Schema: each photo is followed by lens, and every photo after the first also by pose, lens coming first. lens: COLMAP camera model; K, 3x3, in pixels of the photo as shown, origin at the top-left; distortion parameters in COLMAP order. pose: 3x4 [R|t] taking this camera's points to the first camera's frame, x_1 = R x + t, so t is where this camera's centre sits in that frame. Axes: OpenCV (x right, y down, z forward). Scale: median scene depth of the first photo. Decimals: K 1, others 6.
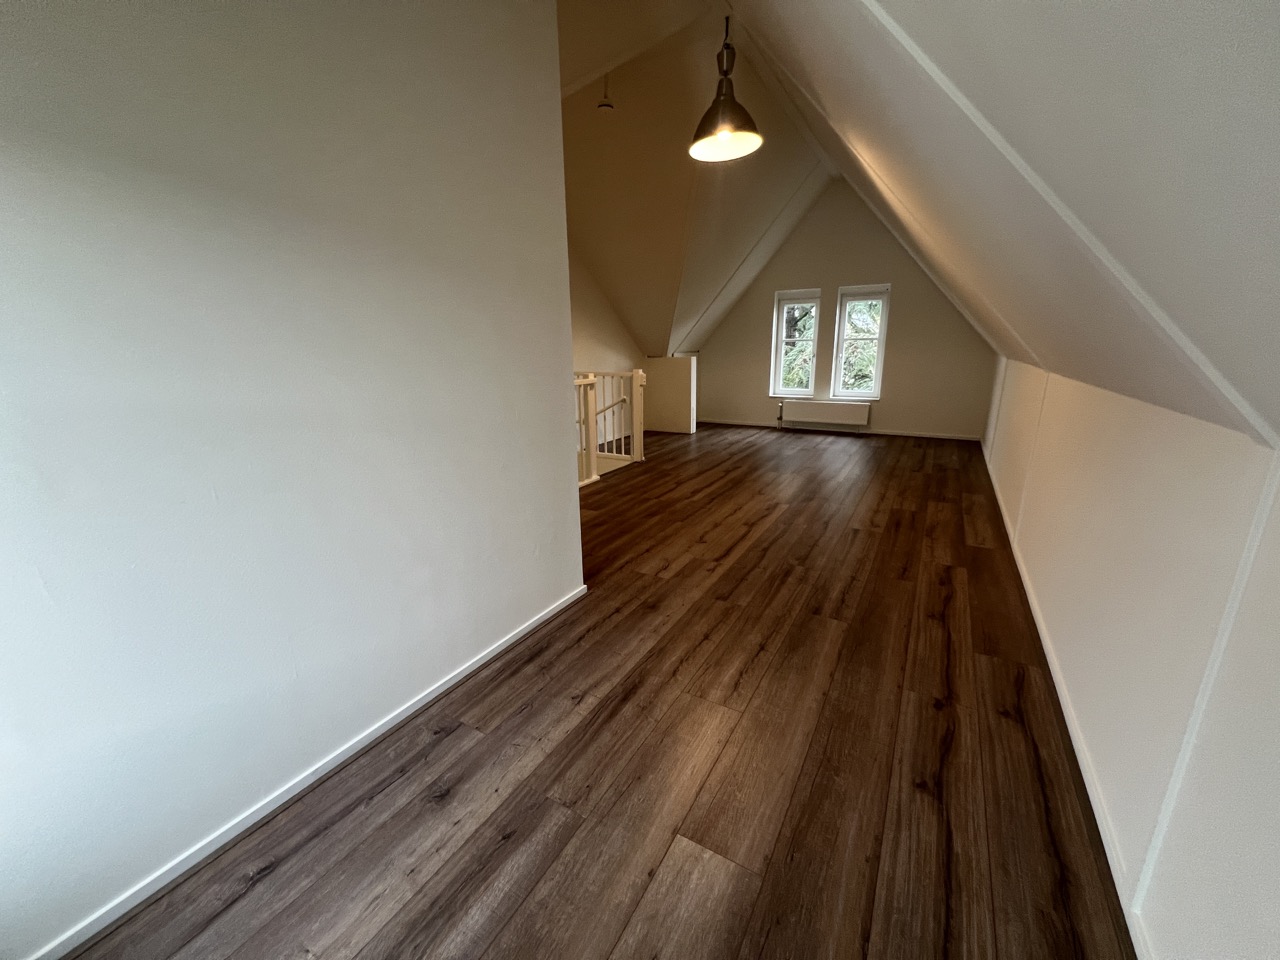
lens RADIAL K [[513.0, 0, 646.7], [0, 513.0, 480.7], [0, 0, 1]] dist [0.001808, 0.000127]
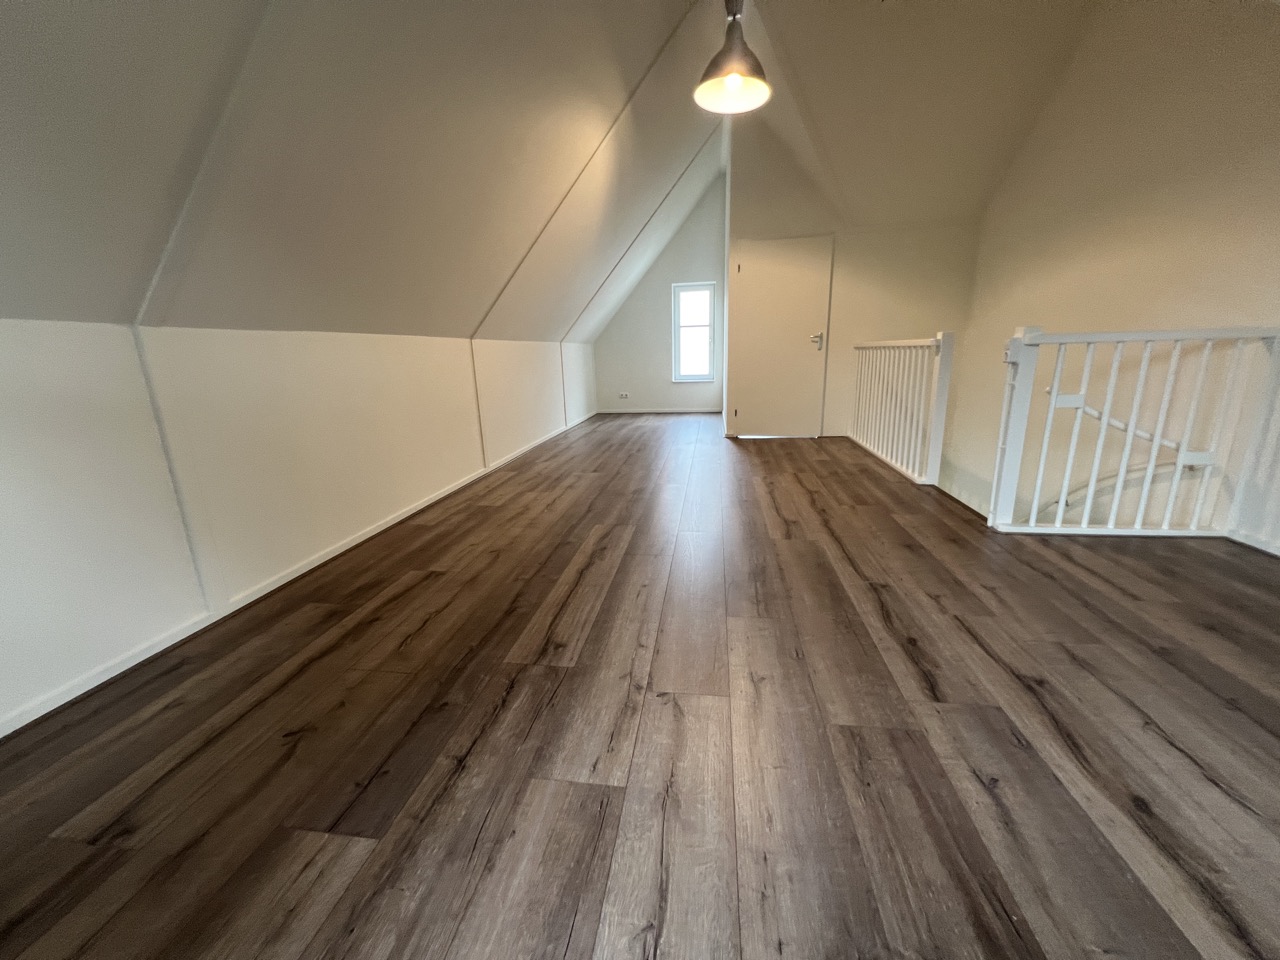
lens RADIAL K [[513.0, 0, 633.1], [0, 513.0, 481.4], [0, 0, 1]] dist [0.001808, 0.000127]
pose [[-0.934404, 0.127052, -0.332785, 0.660005], [-0.049543, 0.878796, 0.474619, -0.415200], [0.352752, 0.459973, -0.814856, 1.836934]]
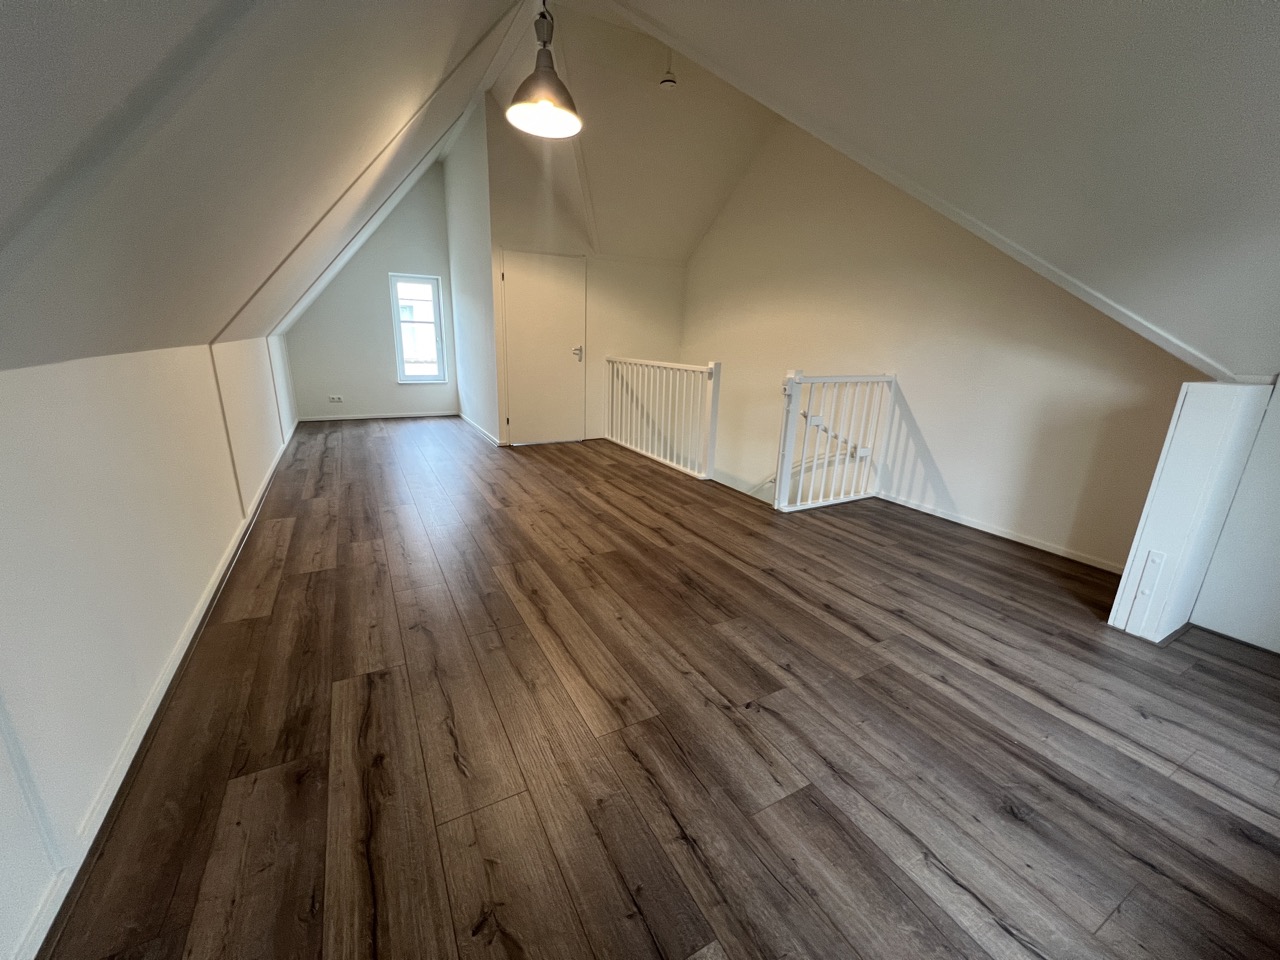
lens RADIAL K [[513.0, 0, 637.0], [0, 513.0, 482.6], [0, 0, 1]] dist [0.001808, 0.000127]
pose [[-0.527855, 0.231175, -0.817269, 0.909533], [-0.239405, 0.882730, 0.404317, -0.431731], [0.814895, 0.409079, -0.410609, 1.634599]]
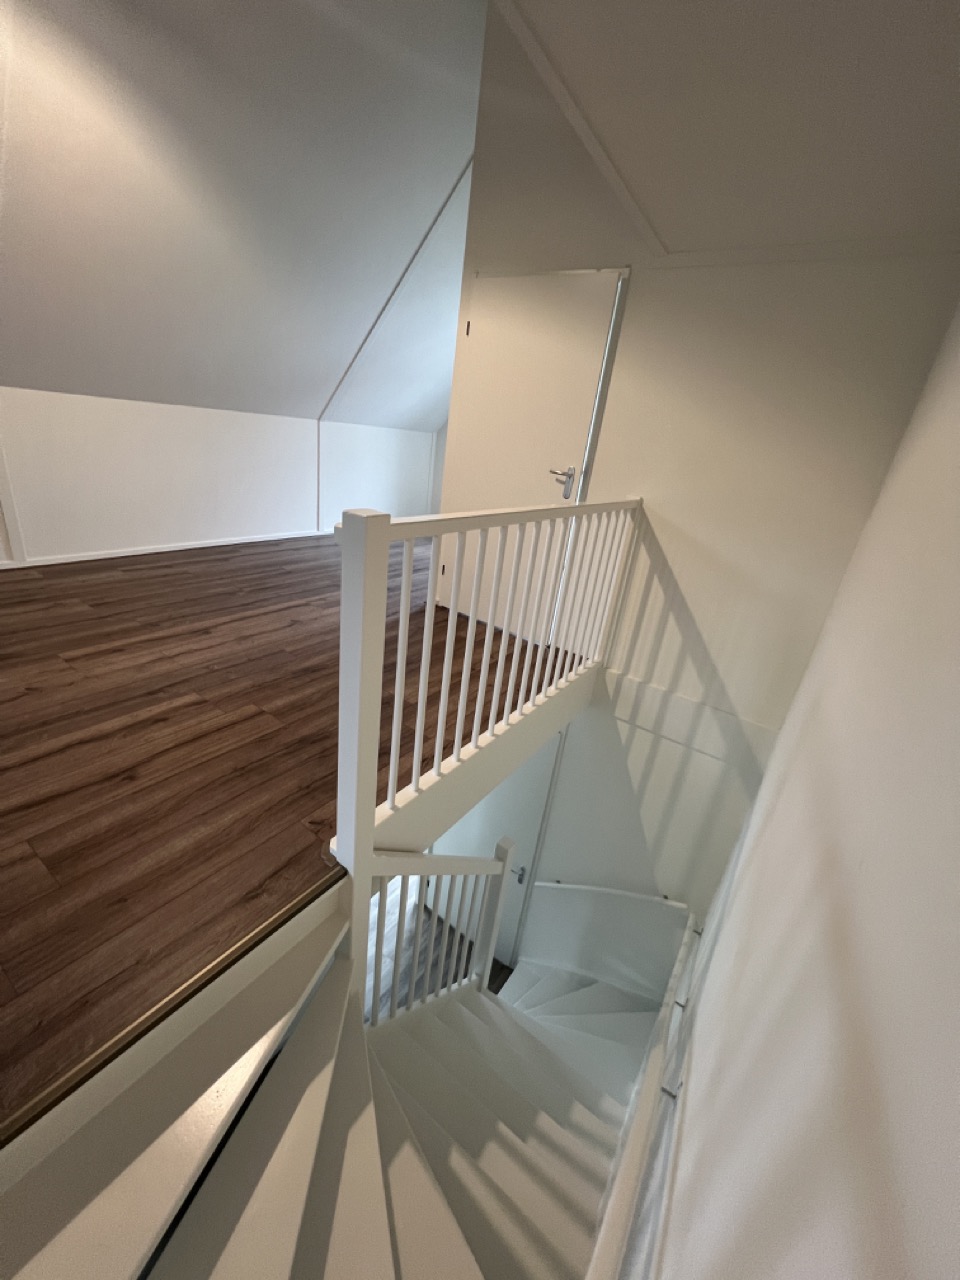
lens RADIAL K [[513.0, 0, 484.8], [0, 513.0, 639.5], [0, 0, 1]] dist [0.001808, 0.000127]
pose [[-0.989642, -0.139144, 0.035328, -0.228164], [-0.089667, 0.791307, 0.604808, -0.380993], [-0.112111, 0.595376, -0.795587, 1.479525]]
